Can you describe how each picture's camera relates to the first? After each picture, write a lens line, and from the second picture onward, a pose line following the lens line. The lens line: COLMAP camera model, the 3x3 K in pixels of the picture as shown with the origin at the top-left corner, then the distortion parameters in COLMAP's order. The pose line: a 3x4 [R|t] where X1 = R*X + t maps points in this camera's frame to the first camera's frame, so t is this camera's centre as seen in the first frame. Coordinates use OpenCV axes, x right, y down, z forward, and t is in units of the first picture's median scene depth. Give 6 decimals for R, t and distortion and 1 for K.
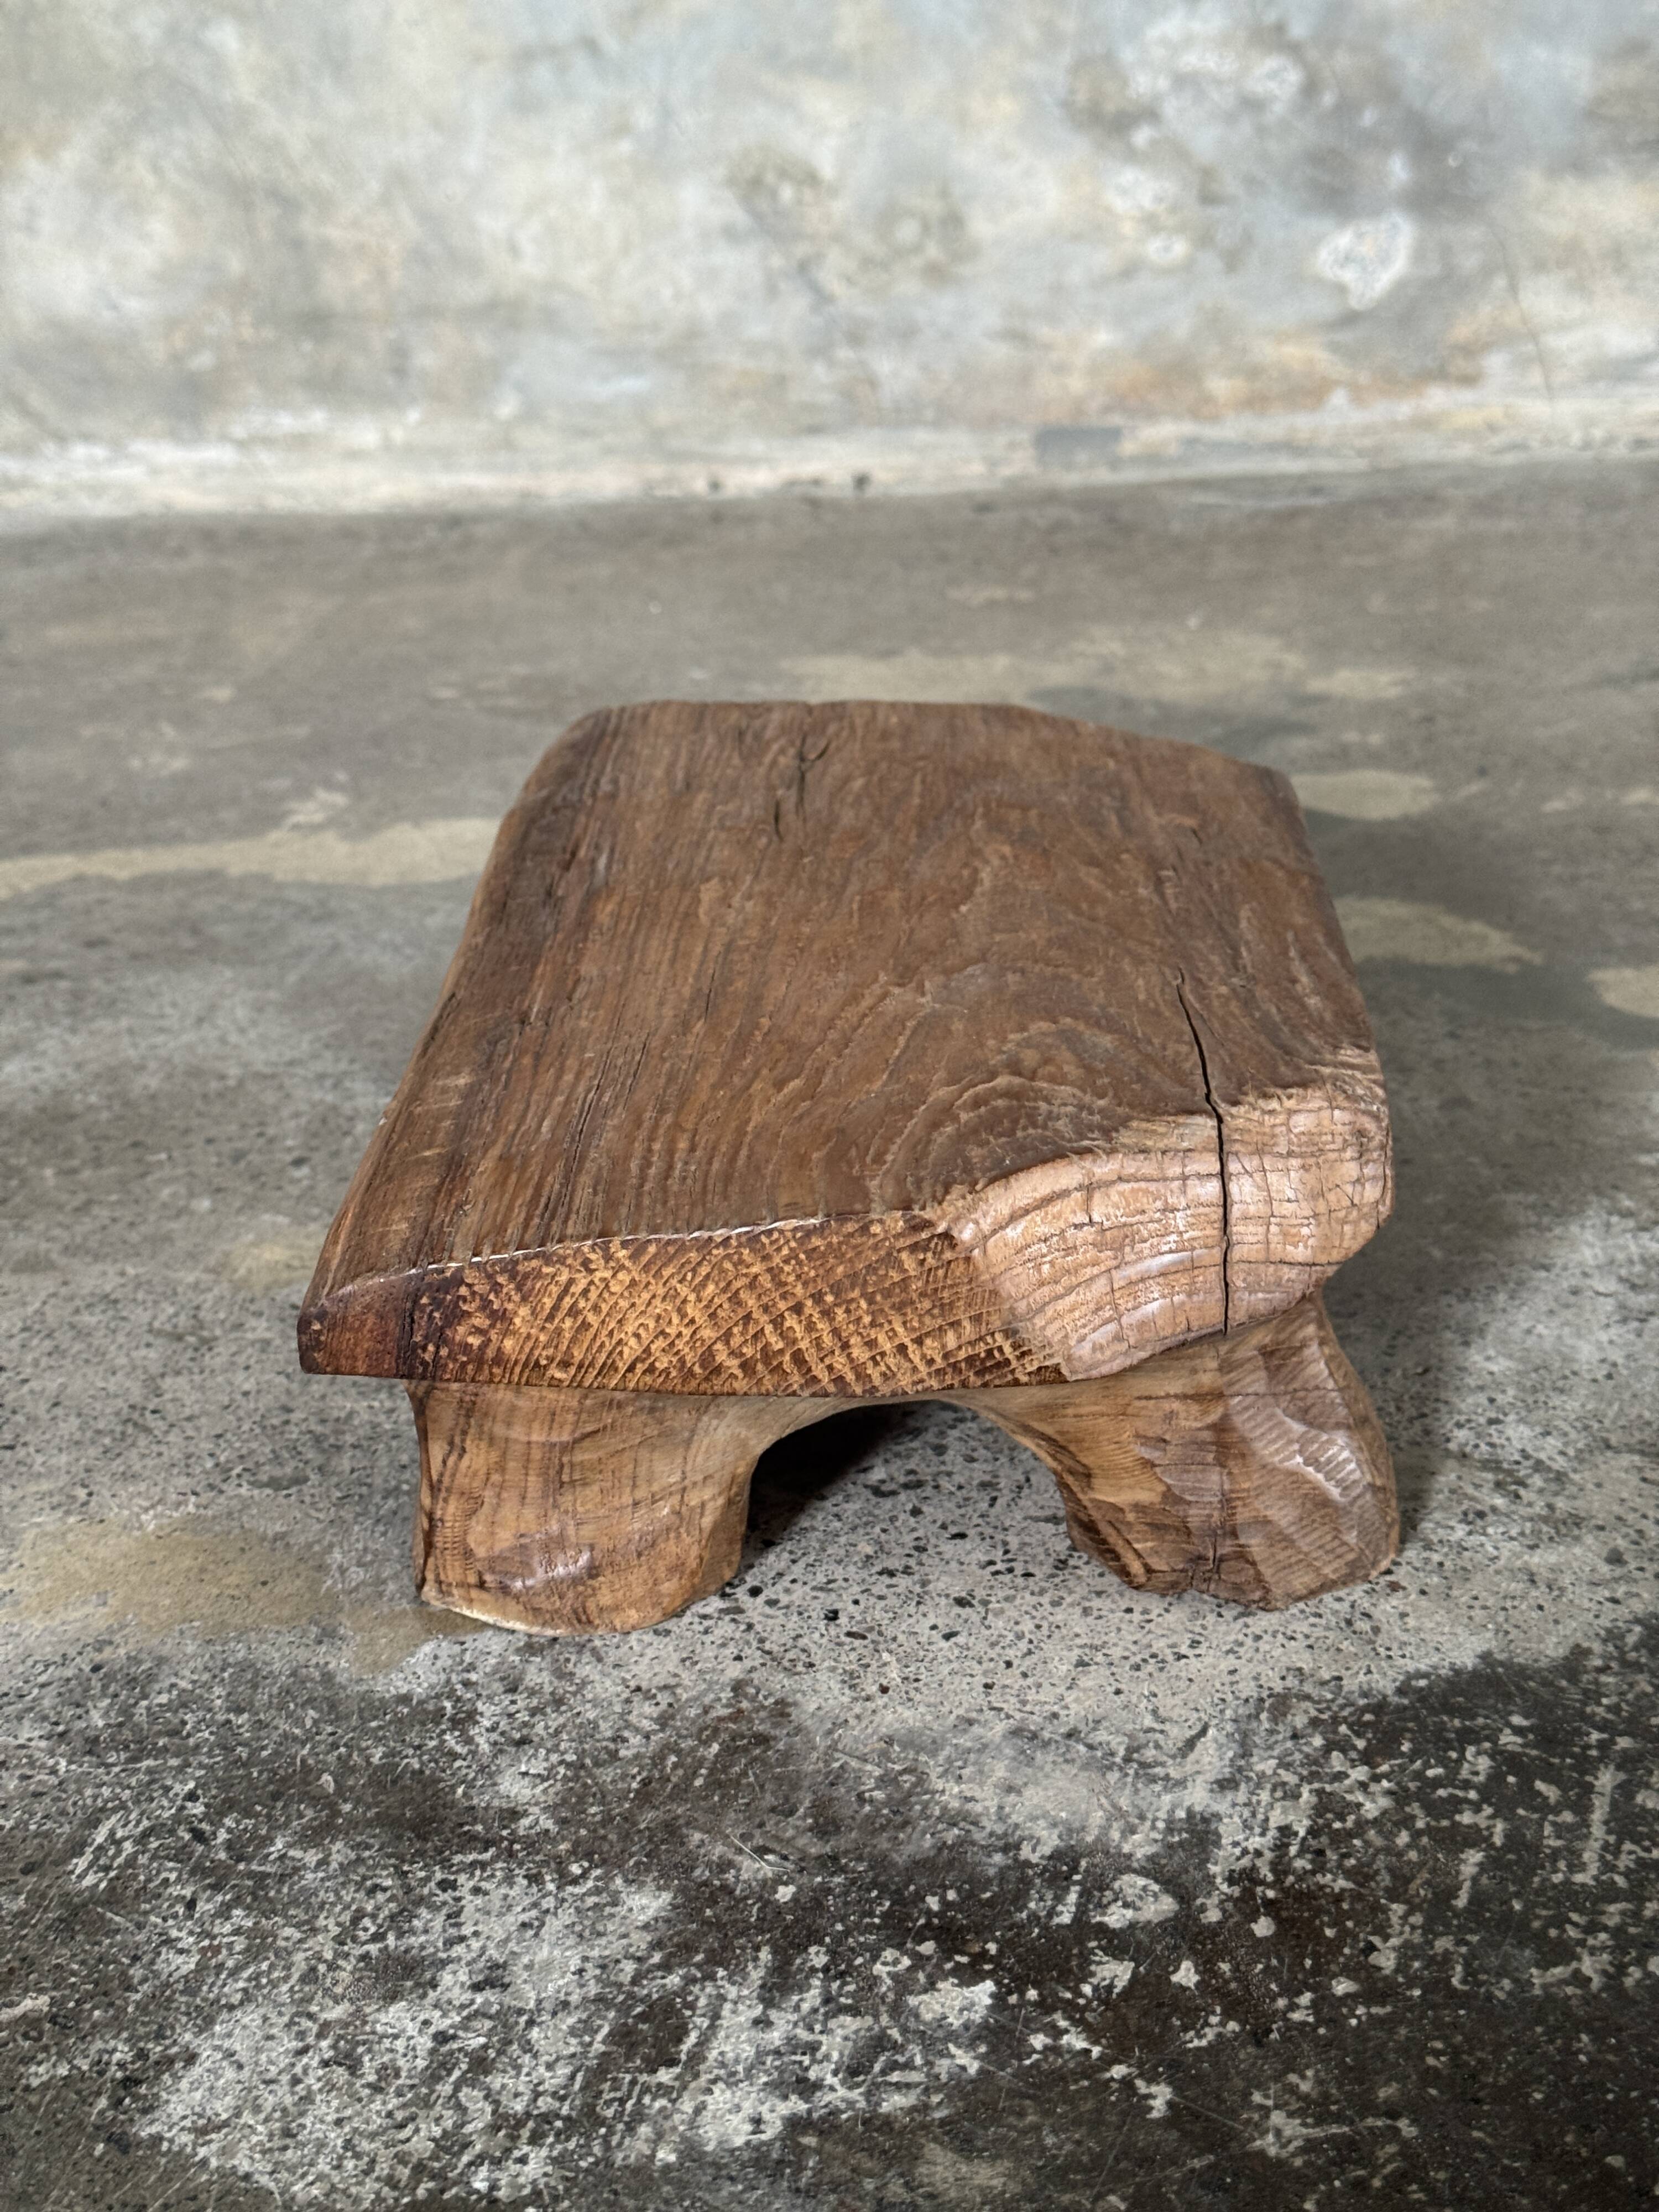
lens RADIAL K [[3158.9, 0, 819.9], [0, 3158.9, 1102.6], [0, 0, 1]] dist [0.196580, -0.506868]
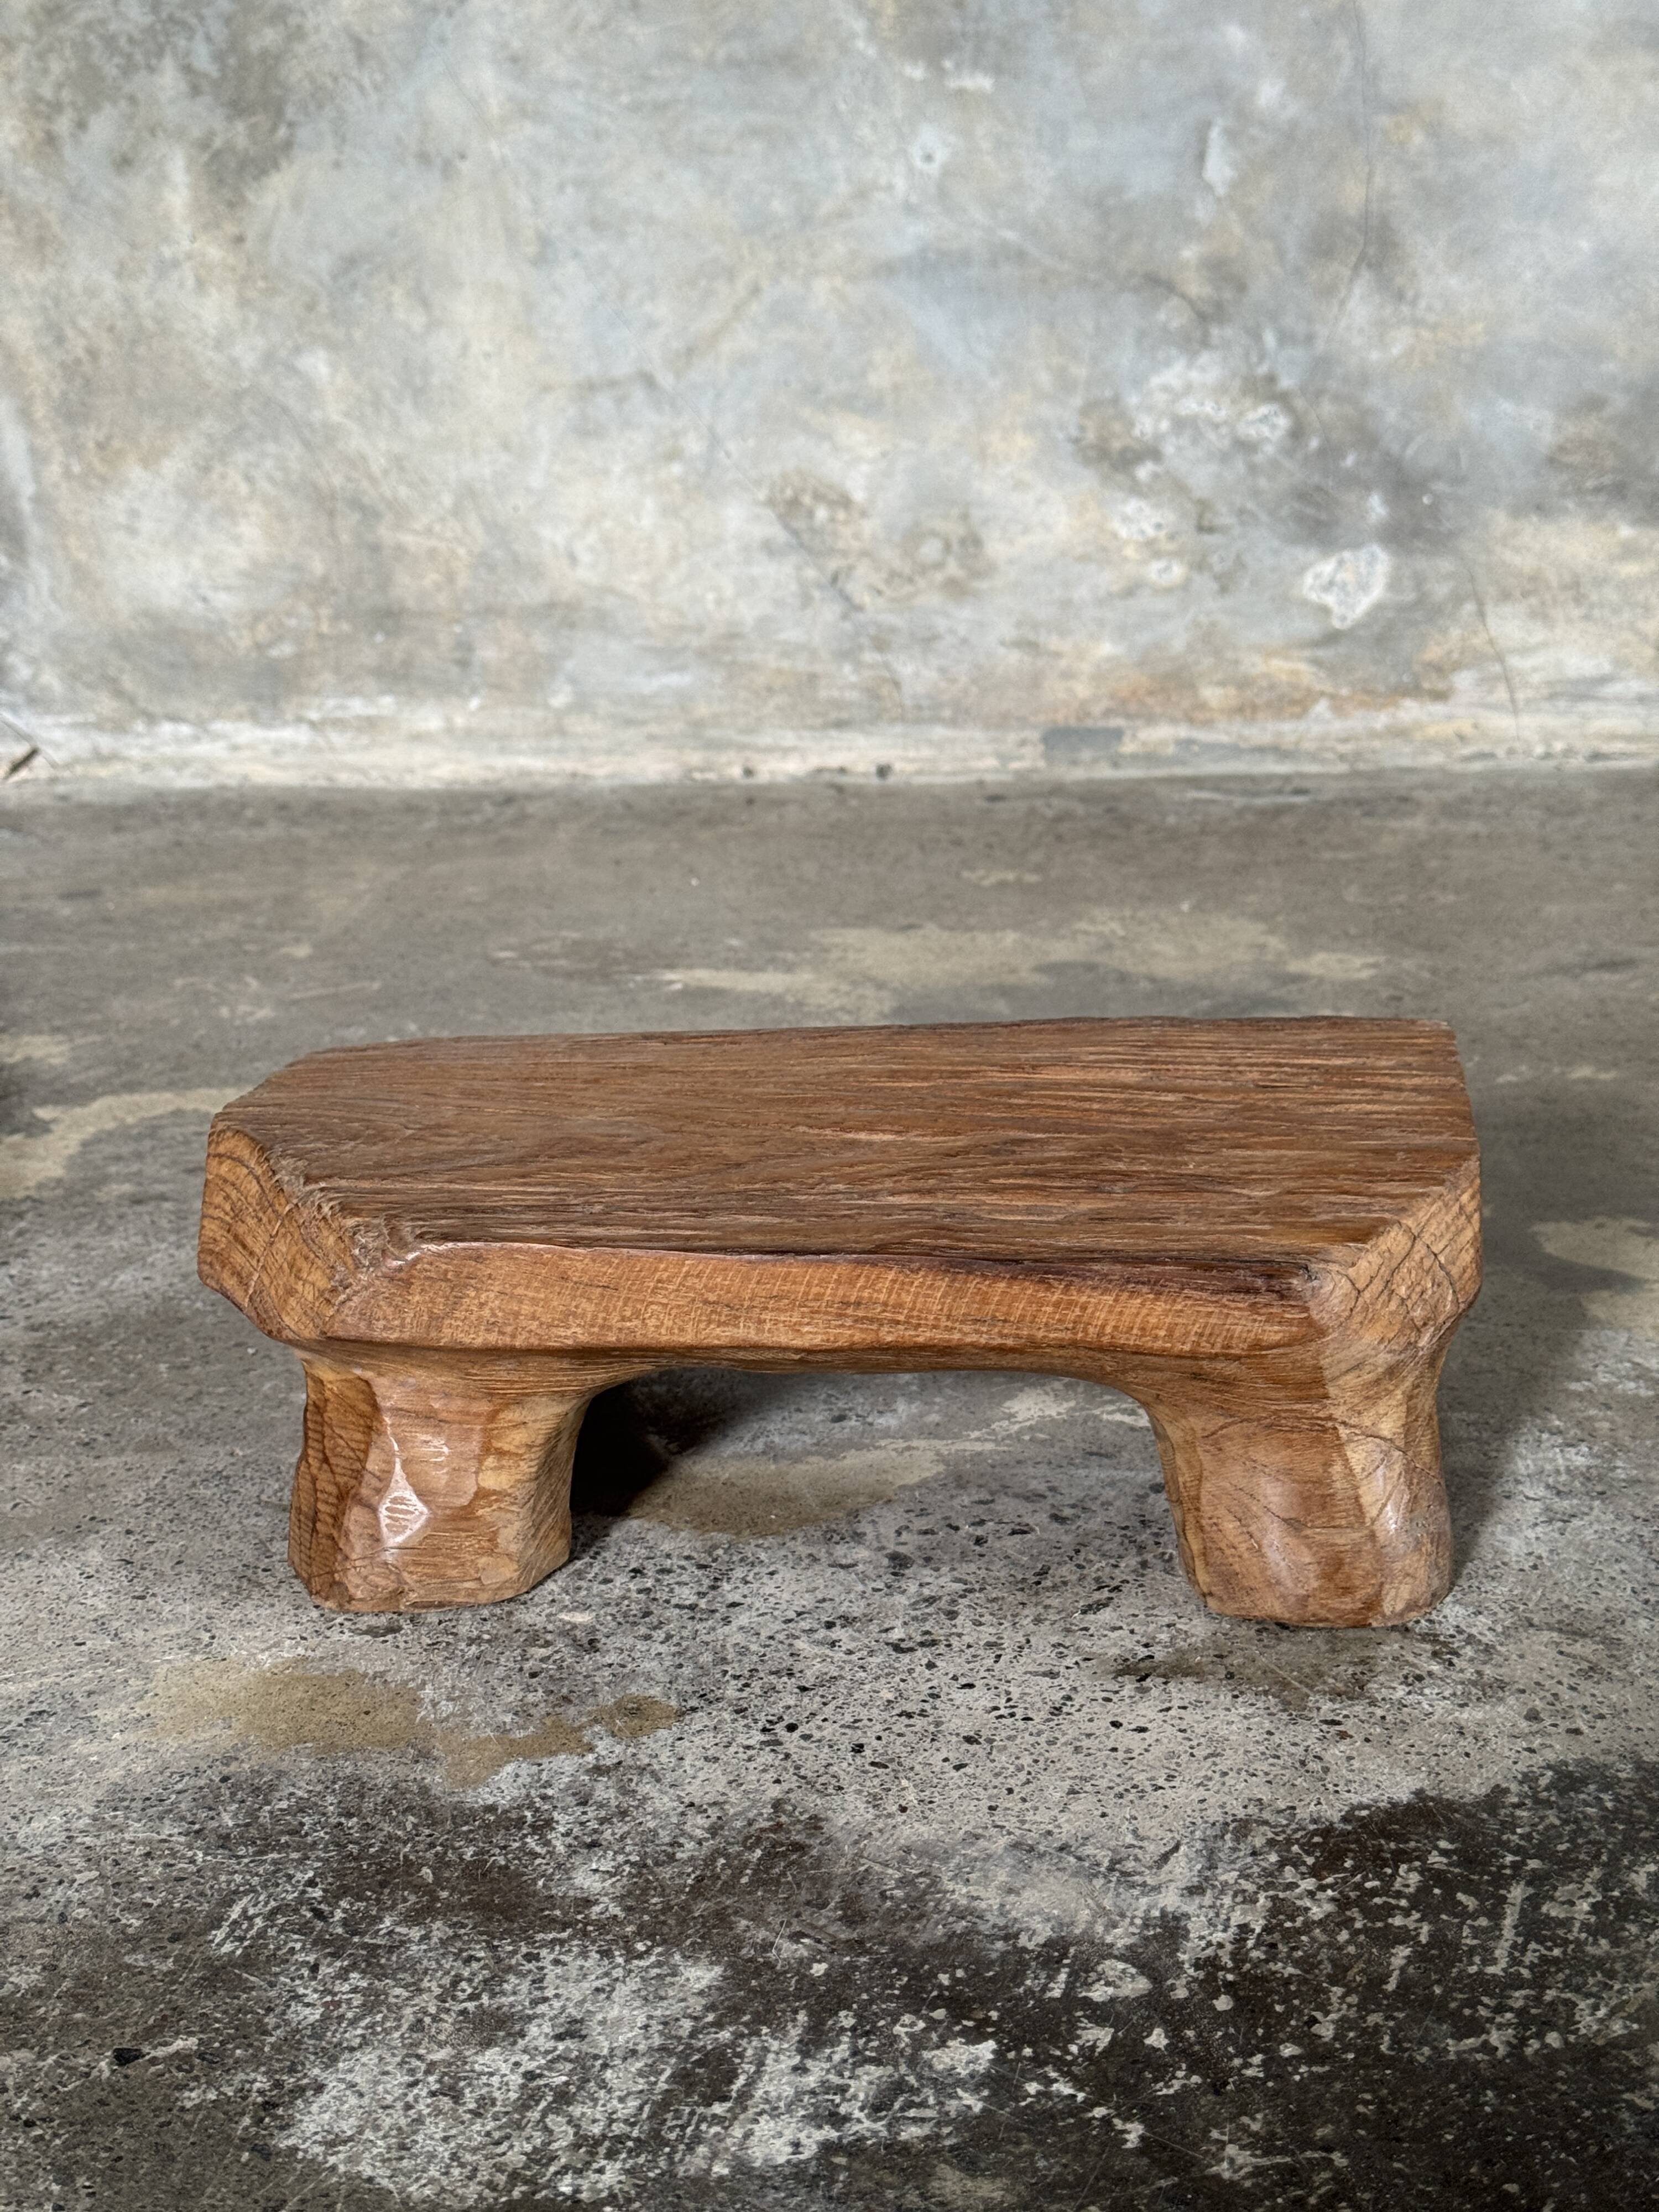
lens RADIAL K [[3159.0, 0, 817.6], [0, 3159.0, 1105.6], [0, 0, 1]] dist [0.195007, -0.437759]
pose [[0.999728, 0.023313, -0.000118, -0.017202], [-0.023241, 0.996224, -0.083653, 0.026449], [-0.001833, 0.083633, 0.996495, -0.188016]]
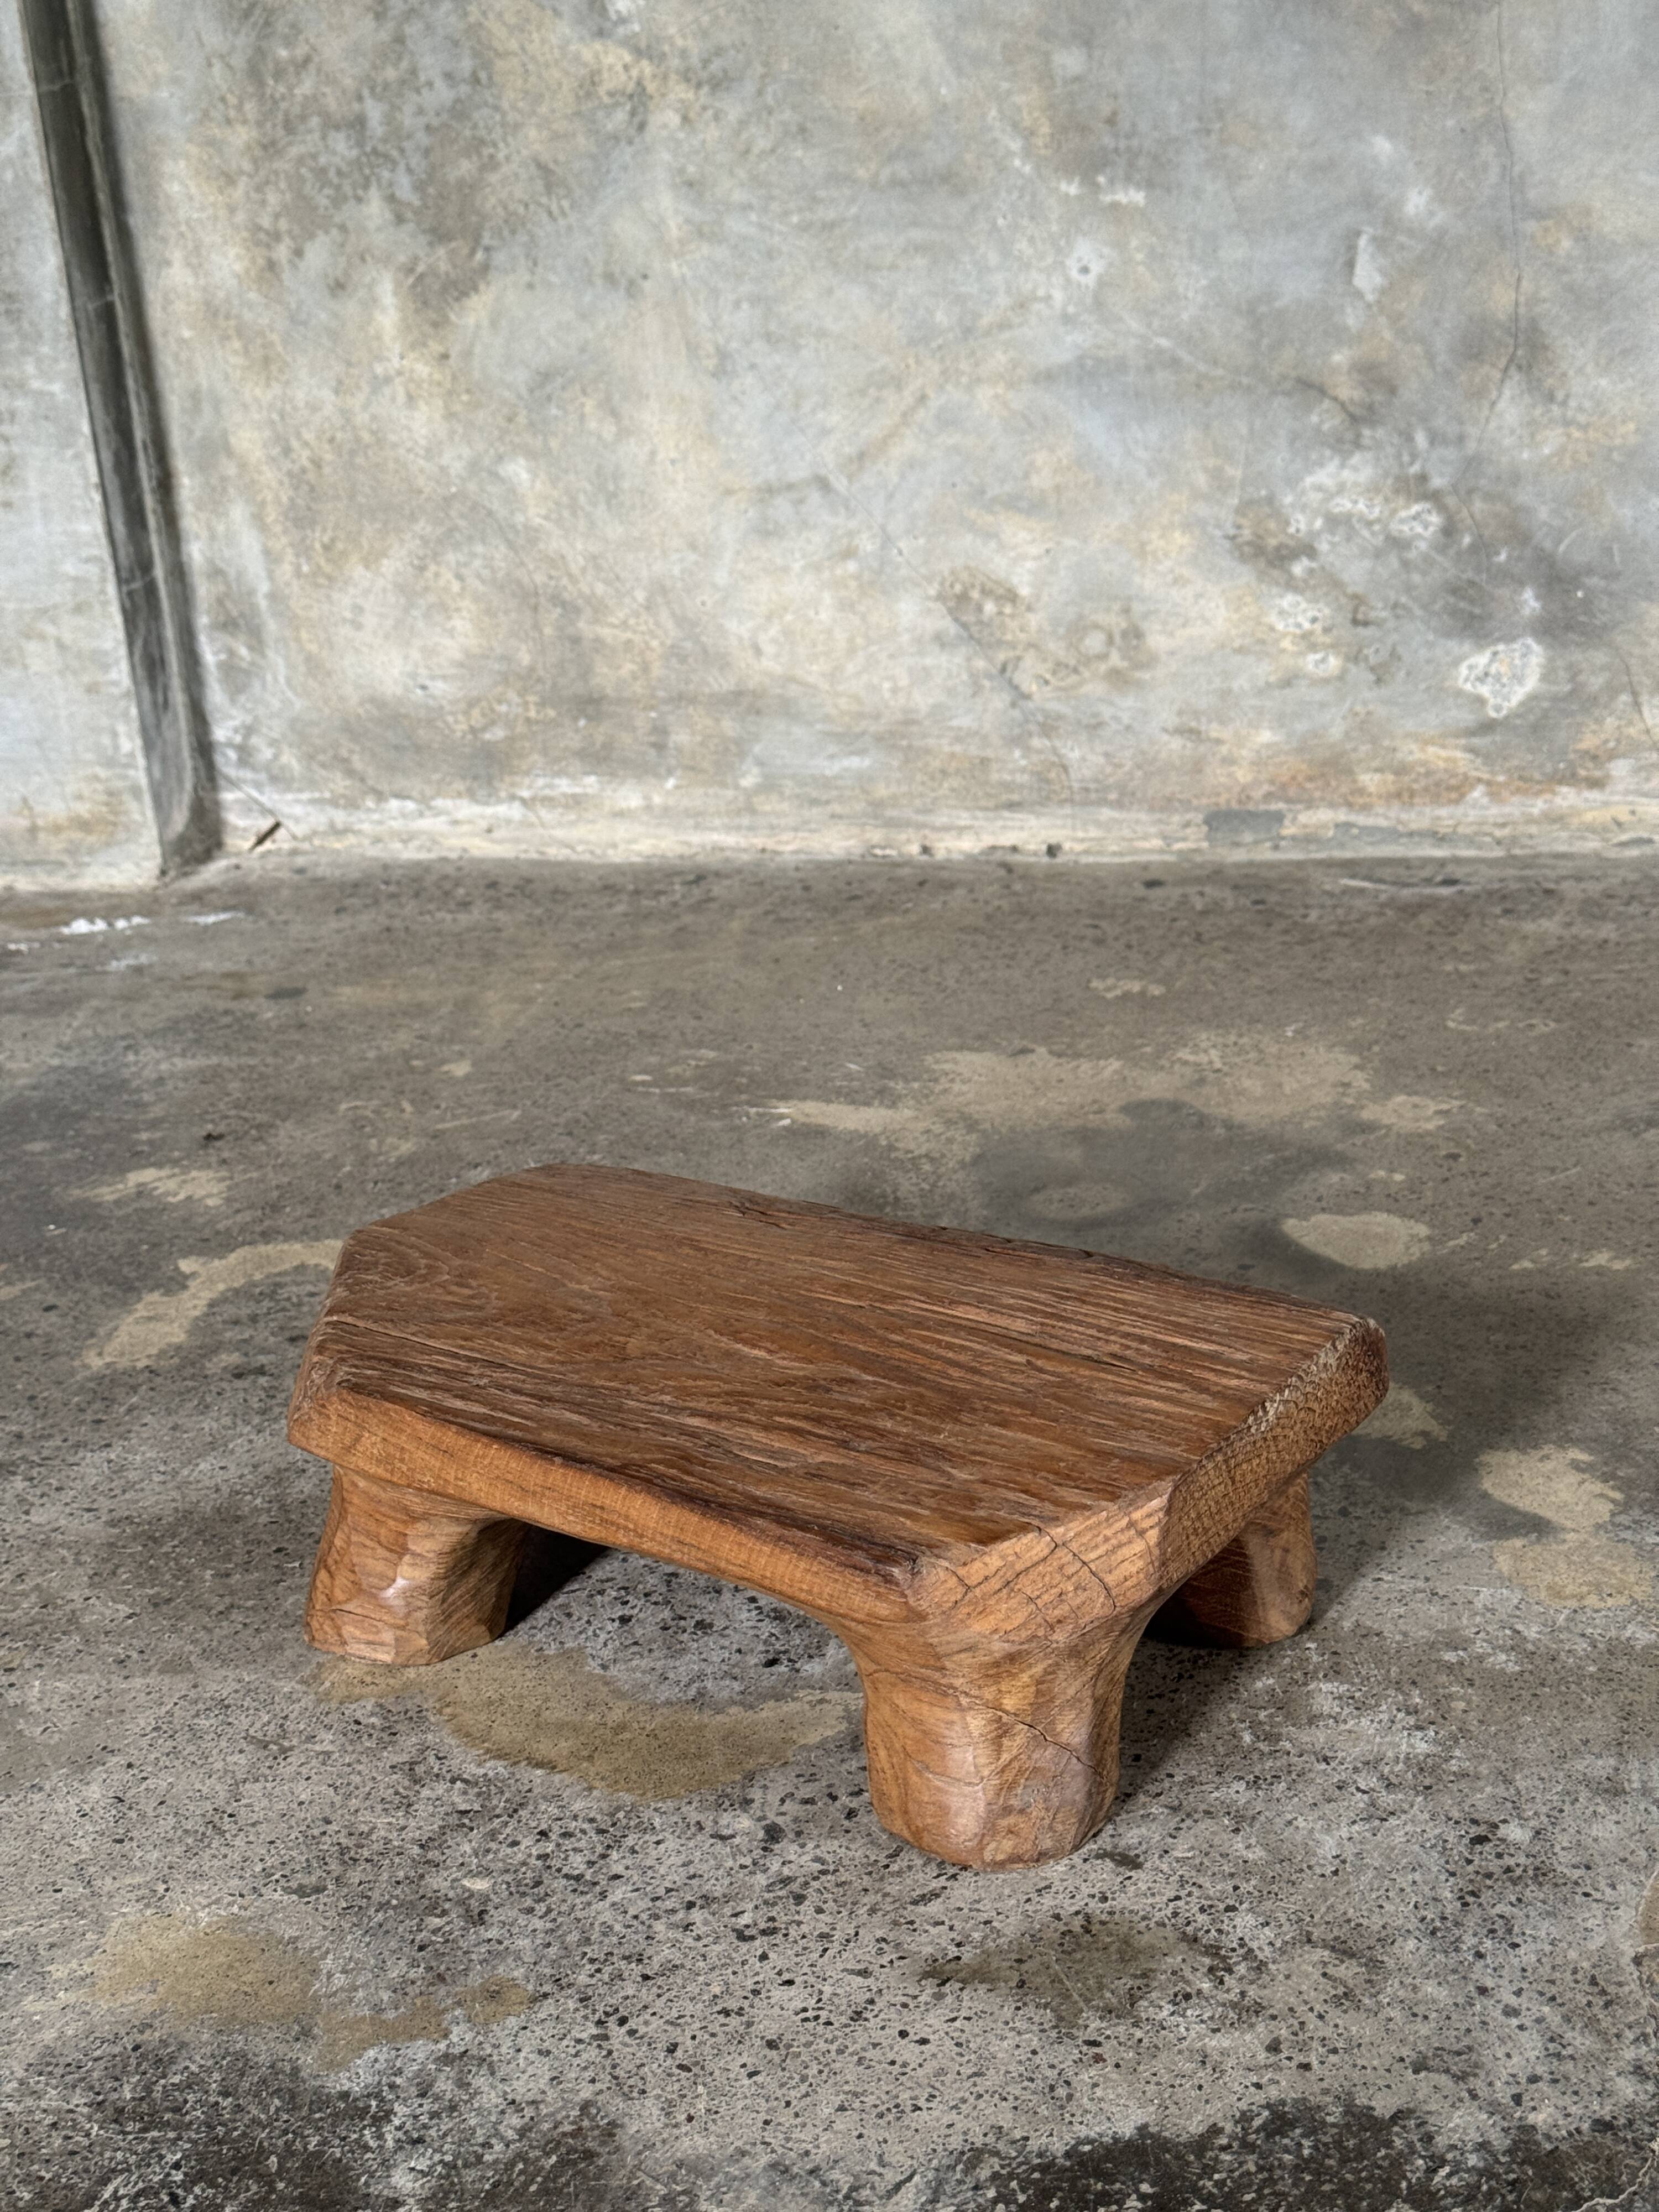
lens RADIAL K [[3157.9, 0, 837.8], [0, 3157.9, 1115.4], [0, 0, 1]] dist [0.214239, -0.522618]
pose [[0.989240, 0.035599, -0.141906, 0.260500], [-0.037111, 0.999279, -0.008023, -0.229588], [0.141518, 0.013203, 0.989848, -0.330853]]
